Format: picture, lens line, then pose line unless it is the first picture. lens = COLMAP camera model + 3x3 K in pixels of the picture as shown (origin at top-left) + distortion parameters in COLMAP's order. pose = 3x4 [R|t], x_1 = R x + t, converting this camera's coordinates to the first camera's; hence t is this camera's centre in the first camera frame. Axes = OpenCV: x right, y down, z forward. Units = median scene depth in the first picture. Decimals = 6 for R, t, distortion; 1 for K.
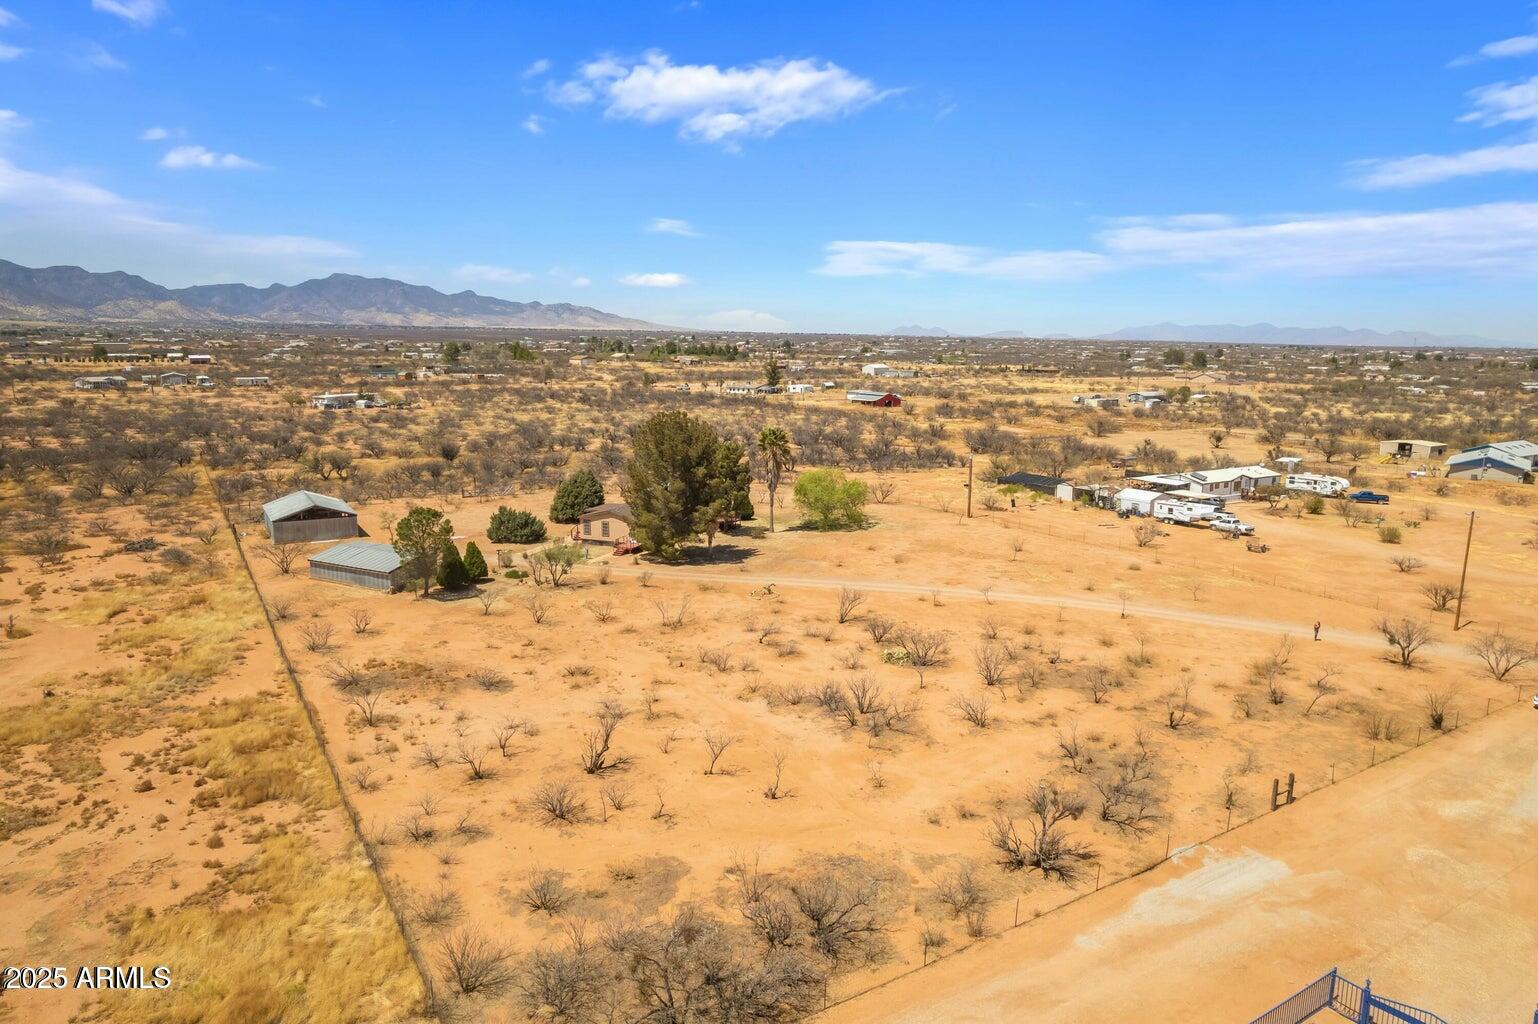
lens RADIAL K [[1133.8, 0, 788.2], [0, 1133.8, 511.5], [0, 0, 1]] dist [-0.091673, 0.108835]
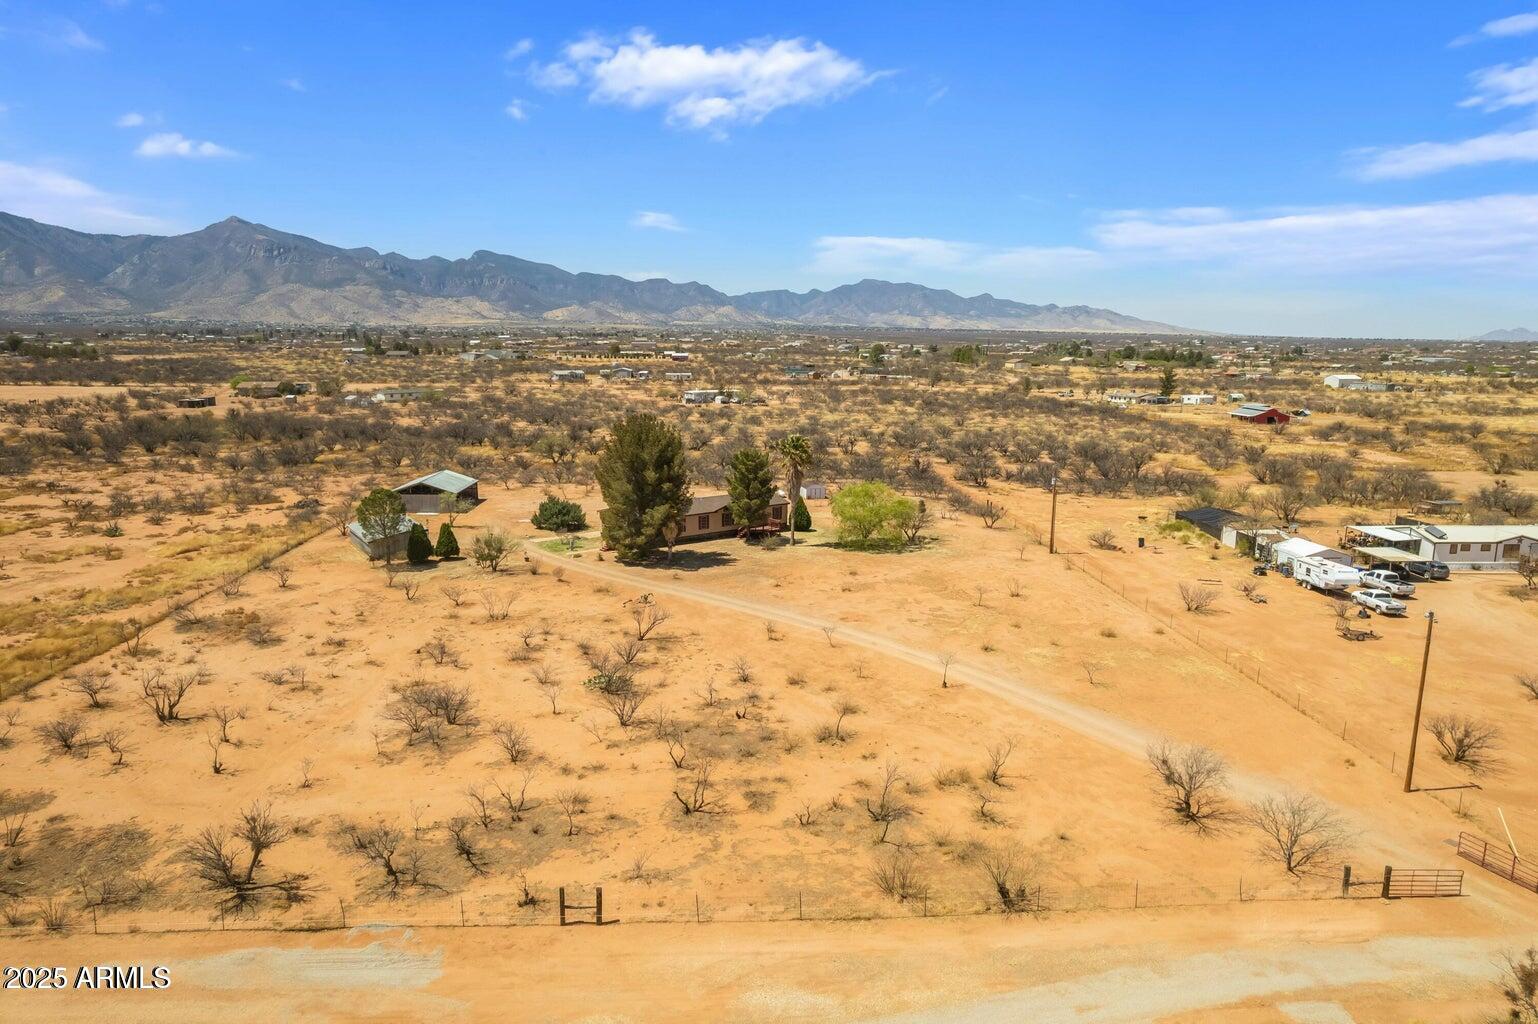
lens RADIAL K [[1133.8, 0, 788.2], [0, 1133.8, 511.5], [0, 0, 1]] dist [-0.091673, 0.108835]
pose [[0.836236, 0.082714, -0.542095, 0.174969], [-0.084143, 0.996206, 0.022205, -0.010861], [0.541875, 0.027045, 0.840024, 0.070556]]
